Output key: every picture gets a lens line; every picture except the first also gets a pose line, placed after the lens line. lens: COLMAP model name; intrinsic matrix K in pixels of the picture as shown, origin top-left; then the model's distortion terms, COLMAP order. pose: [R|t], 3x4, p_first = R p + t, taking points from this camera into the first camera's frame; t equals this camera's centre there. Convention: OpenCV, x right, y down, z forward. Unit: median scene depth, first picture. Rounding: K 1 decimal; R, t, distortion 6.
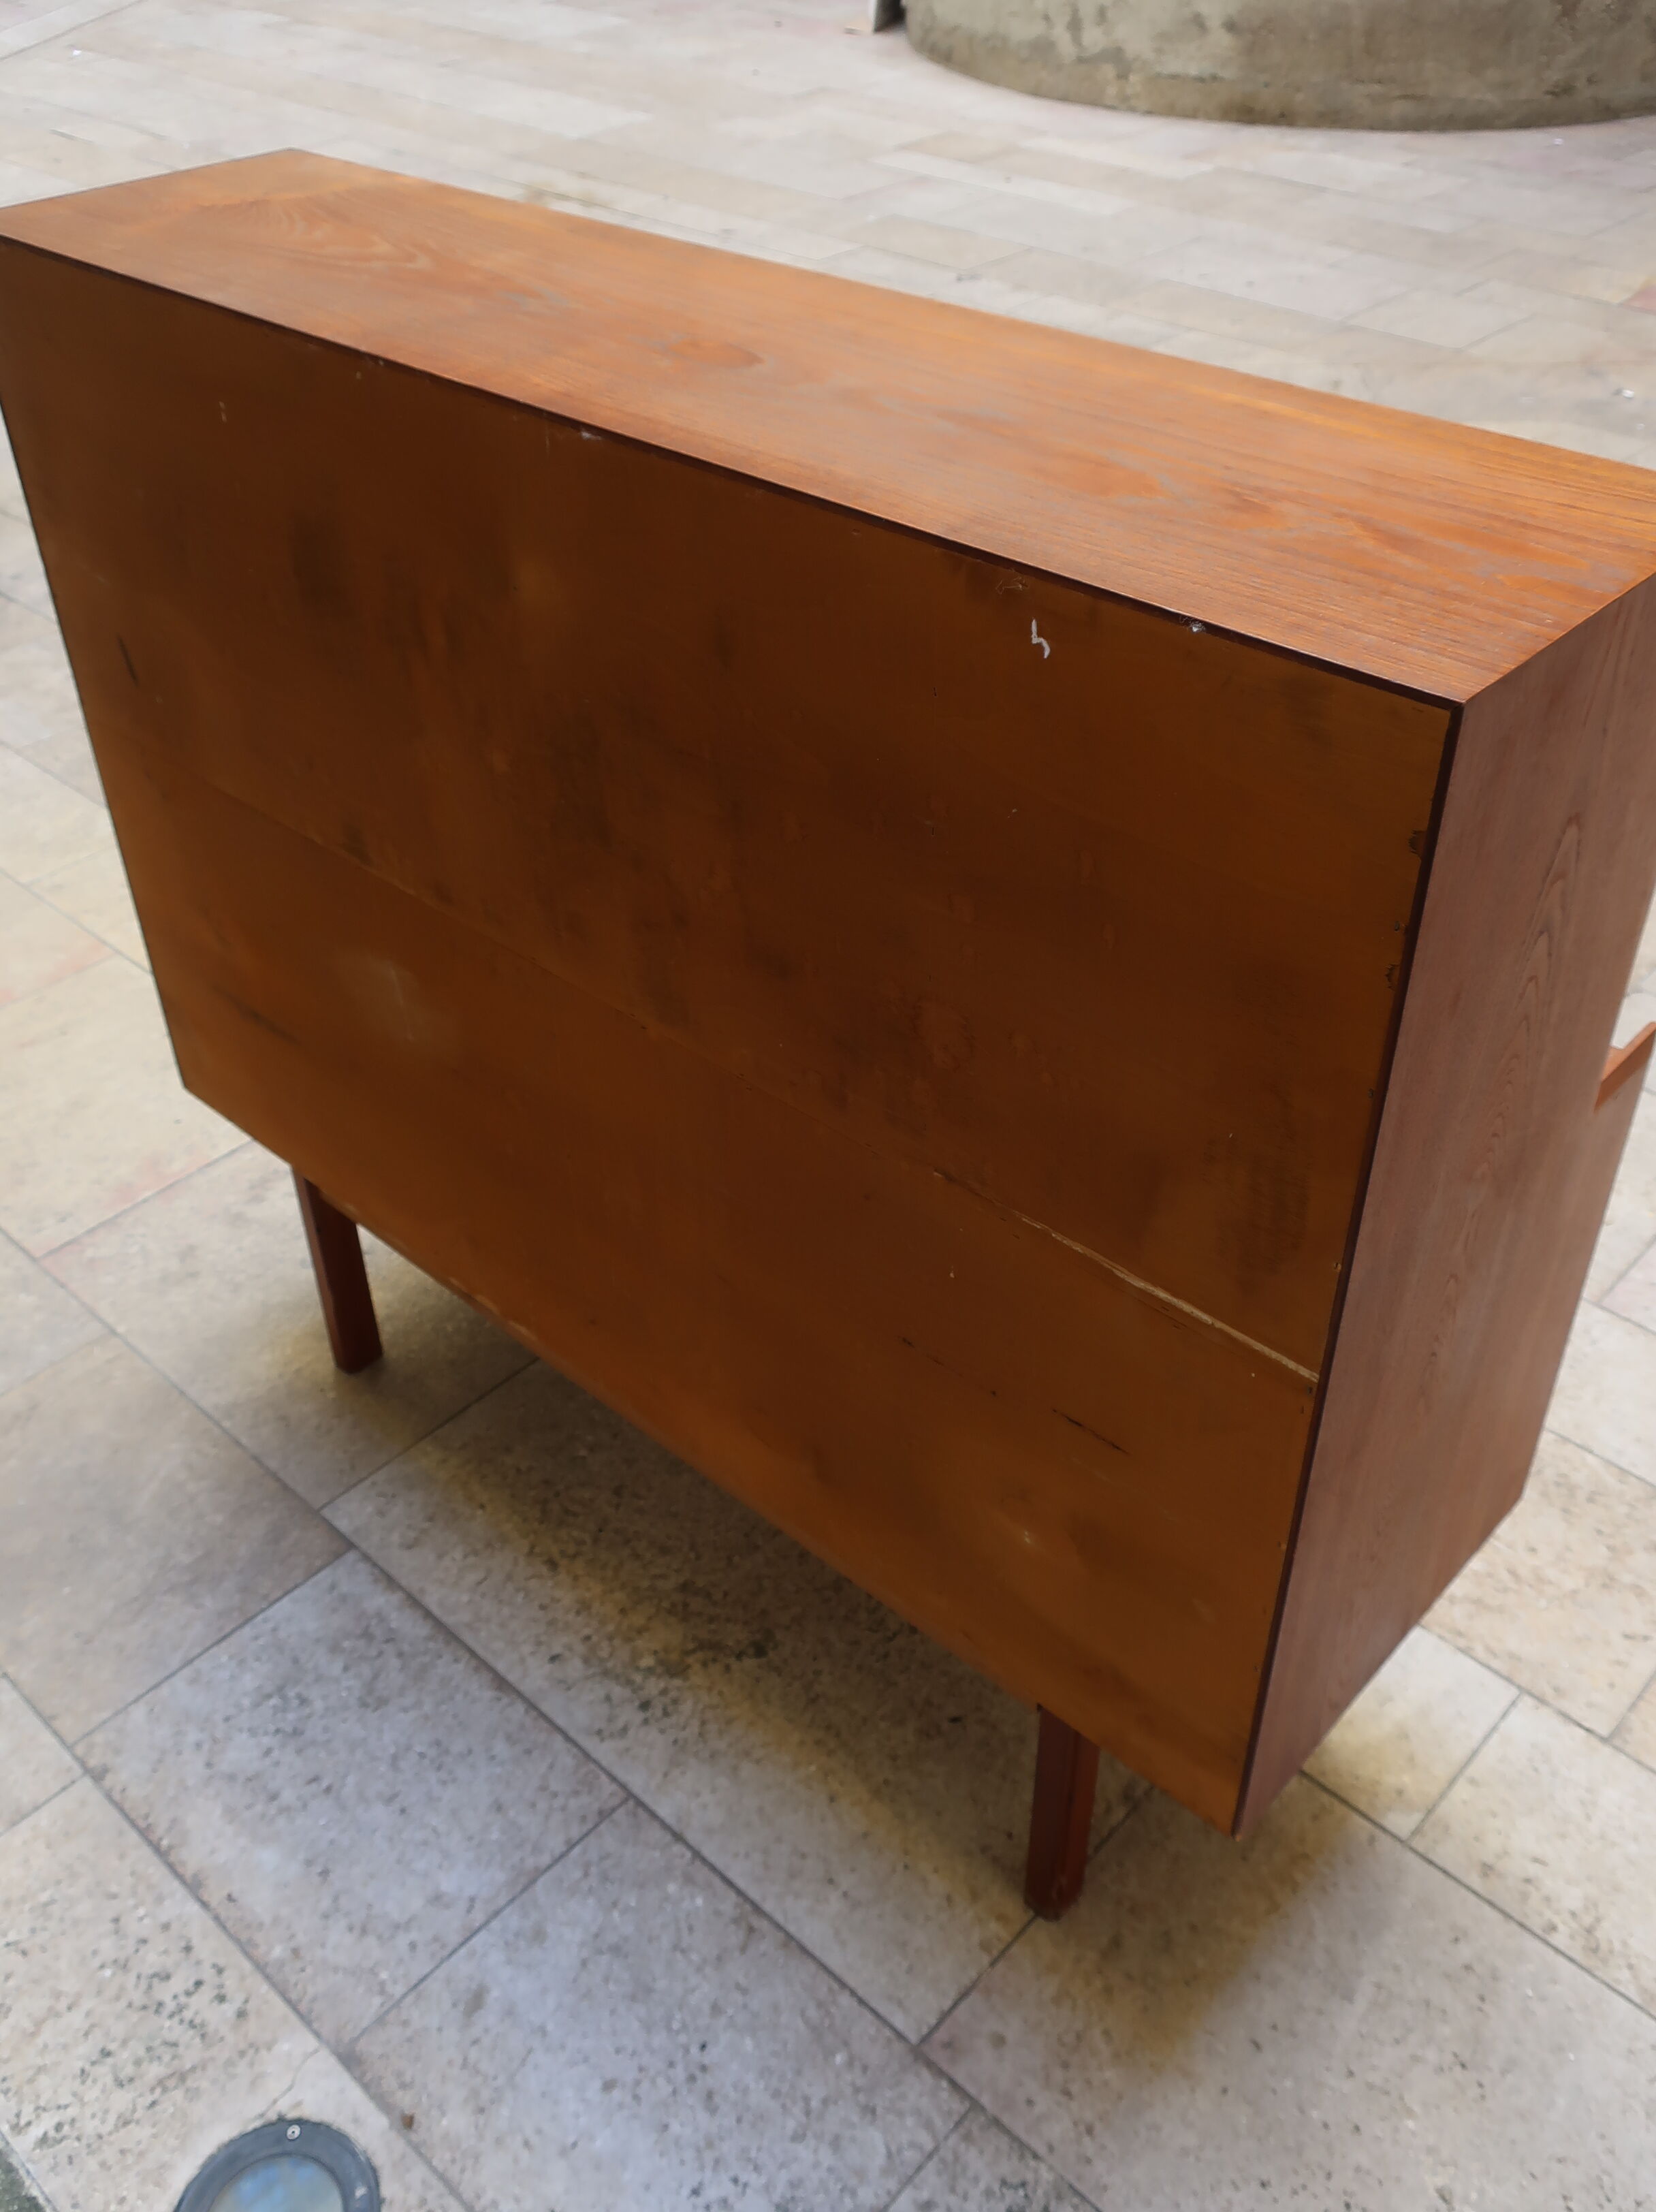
lens RADIAL K [[1974.7, 0, 832.3], [0, 1974.7, 1087.6], [0, 0, 1]] dist [0.006645, -0.006546]
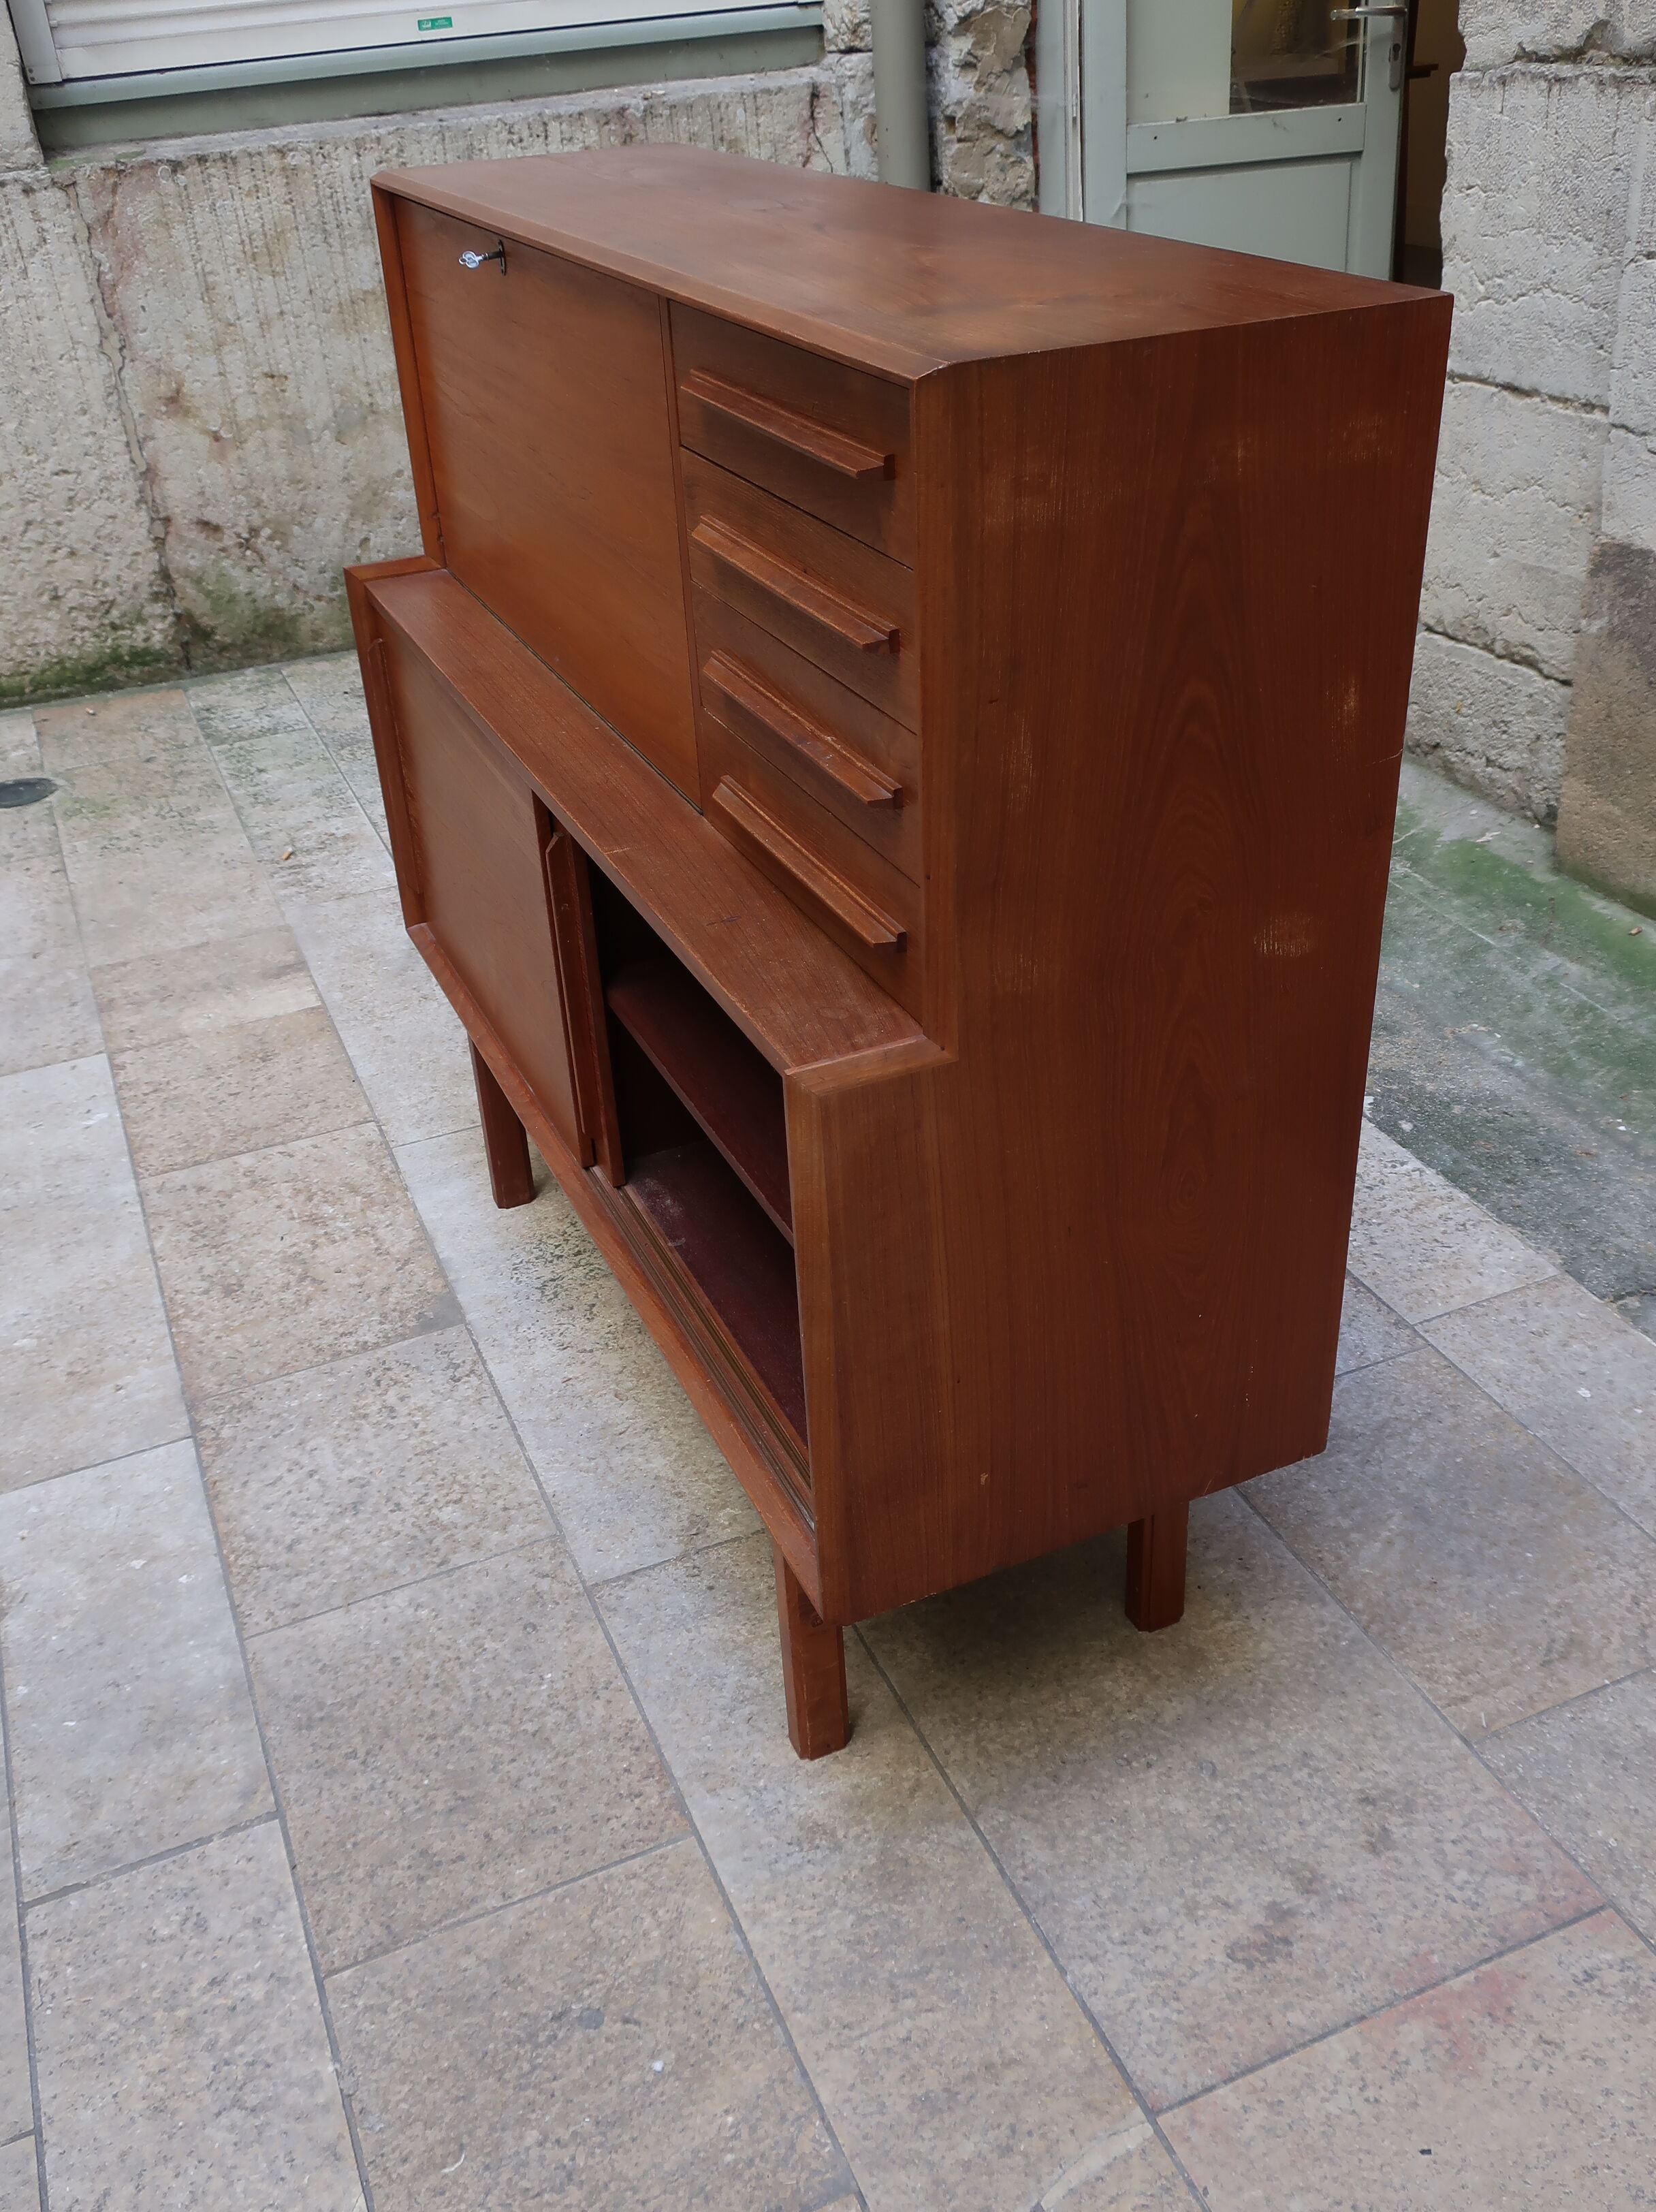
lens RADIAL K [[1987.1, 0, 808.7], [0, 1987.1, 1093.8], [0, 0, 1]] dist [0.003672, 0.002430]
pose [[-0.911352, -0.158173, 0.380025, -0.512584], [0.294956, 0.393036, 0.870932, -0.955883], [-0.287121, 0.905817, -0.311540, 1.445768]]
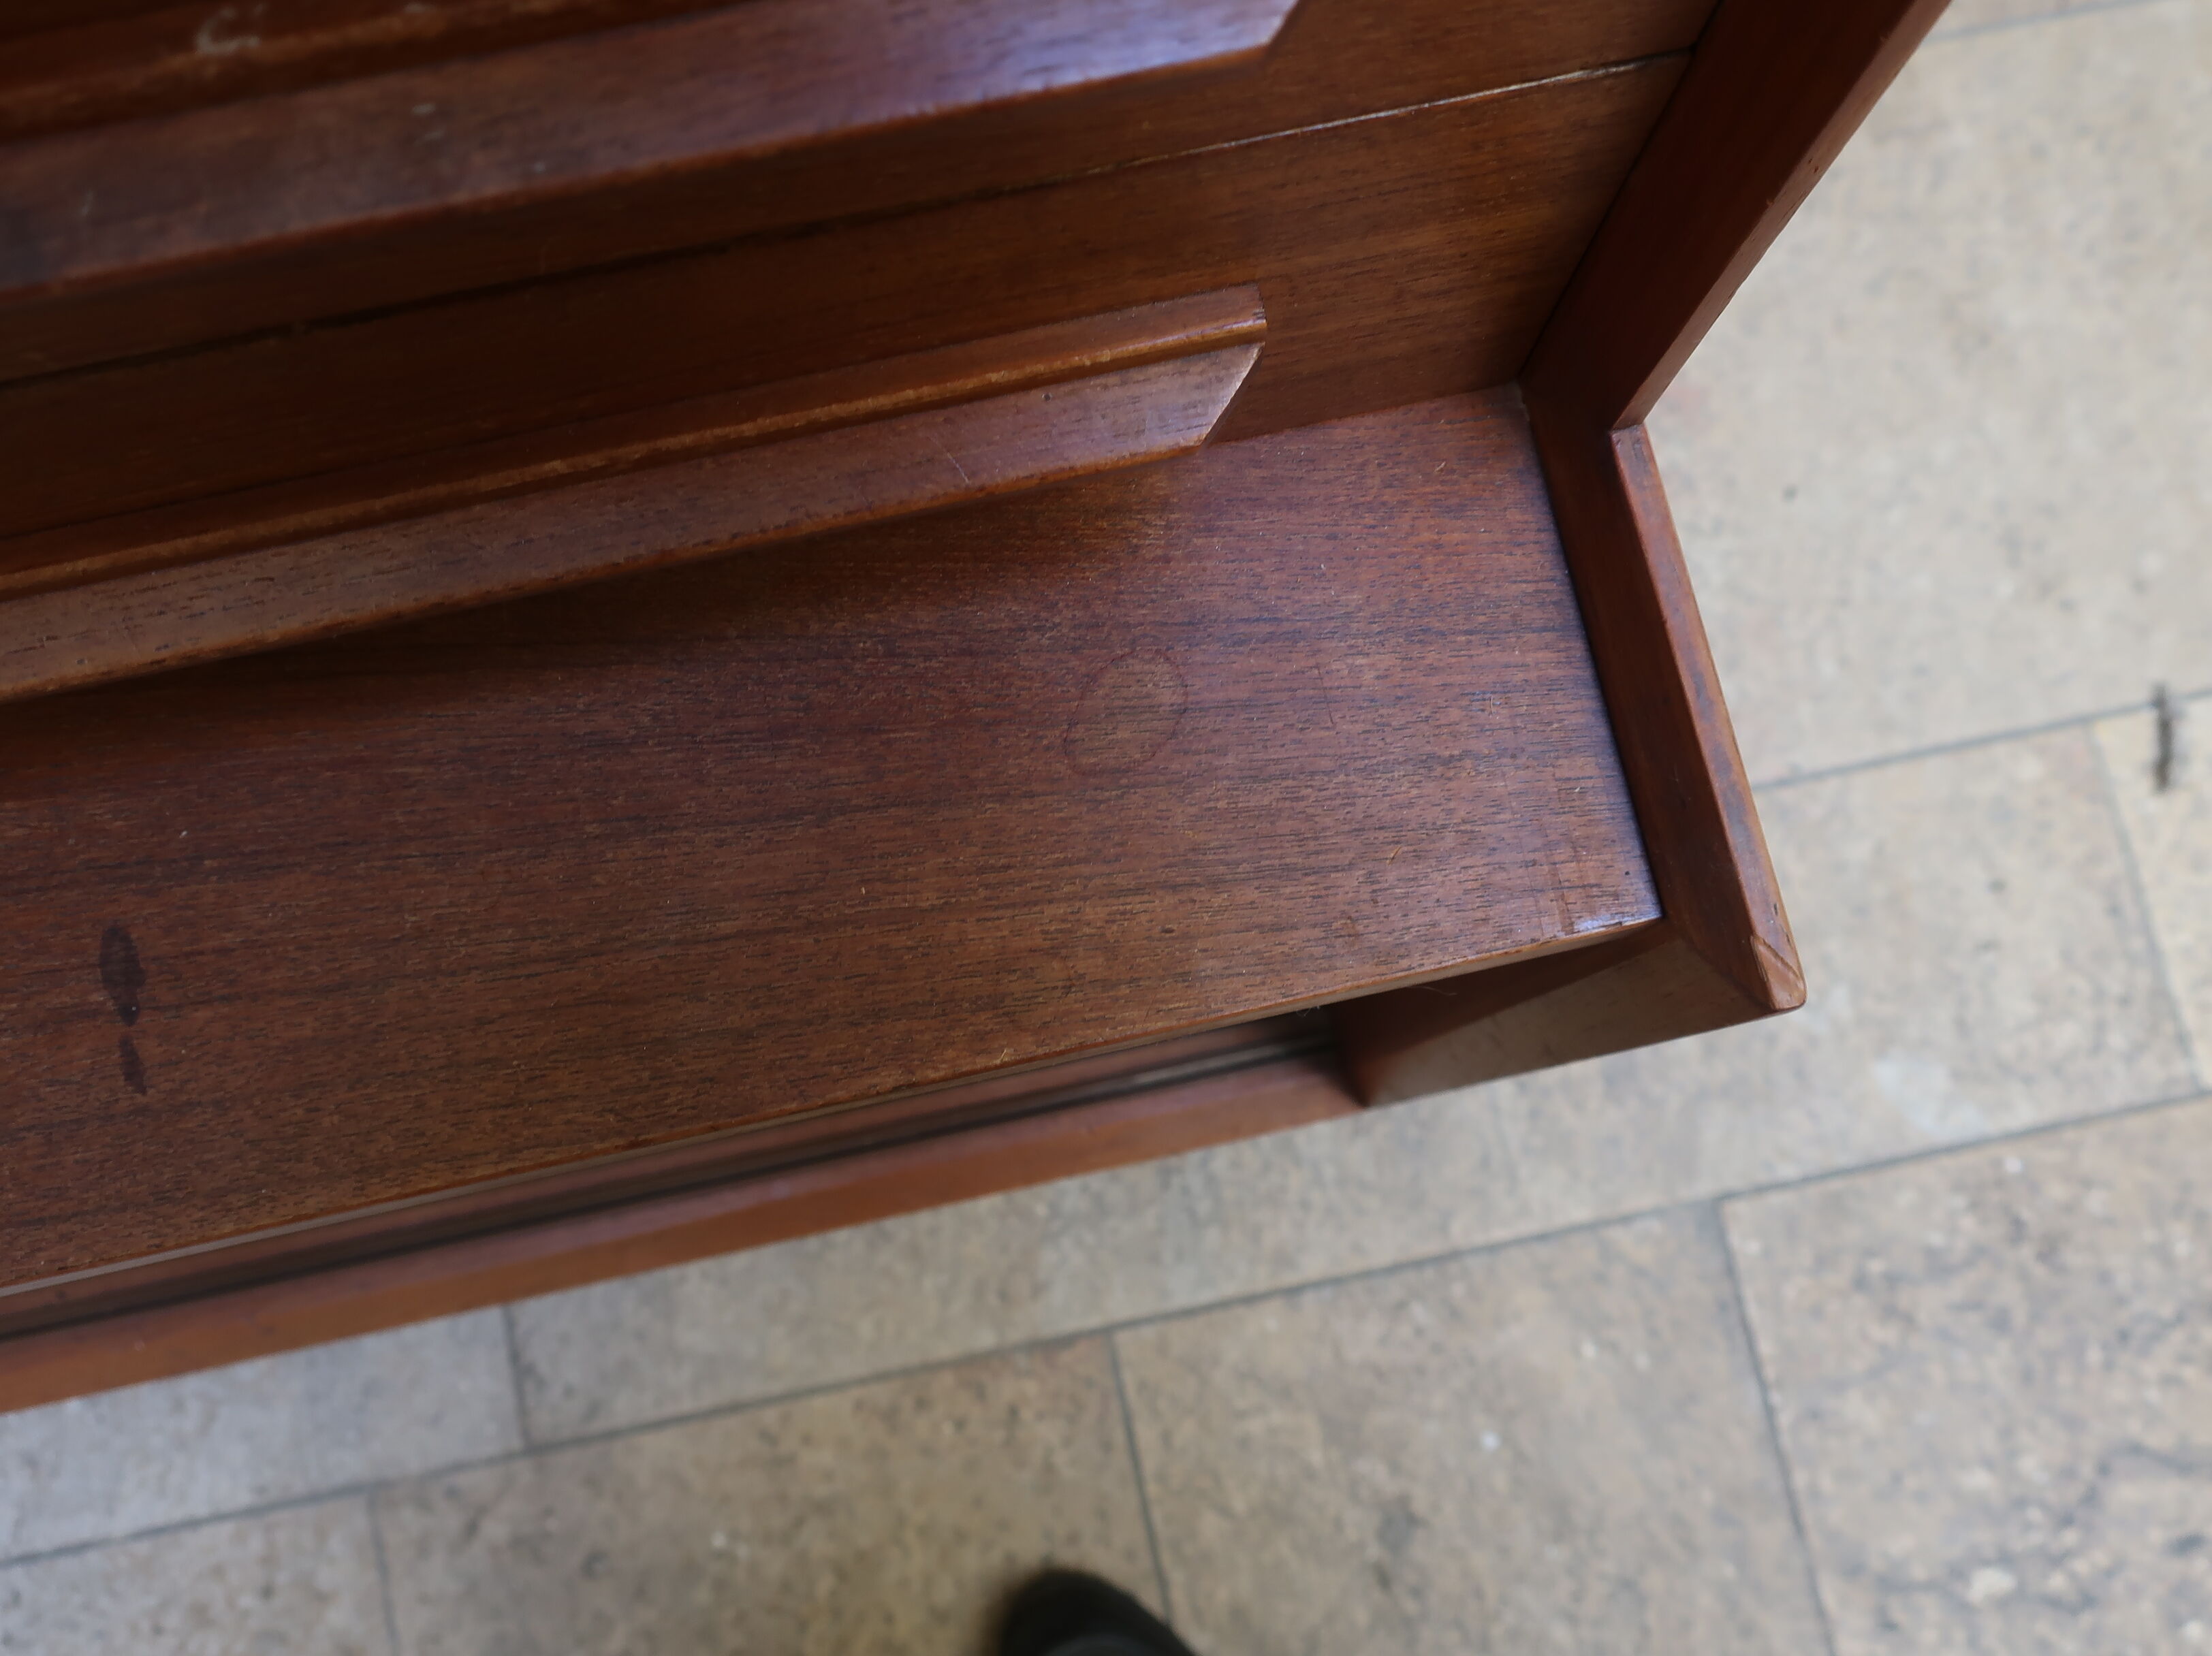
lens RADIAL K [[1925.9, 0, 1106.0], [0, 1925.9, 828.0], [0, 0, 1]] dist [-0.008448, 0.002536]
pose [[-0.573801, 0.808402, -0.131297, -0.188934], [-0.492130, -0.212191, 0.844265, -0.441073], [0.654645, 0.549055, 0.519594, 1.082056]]
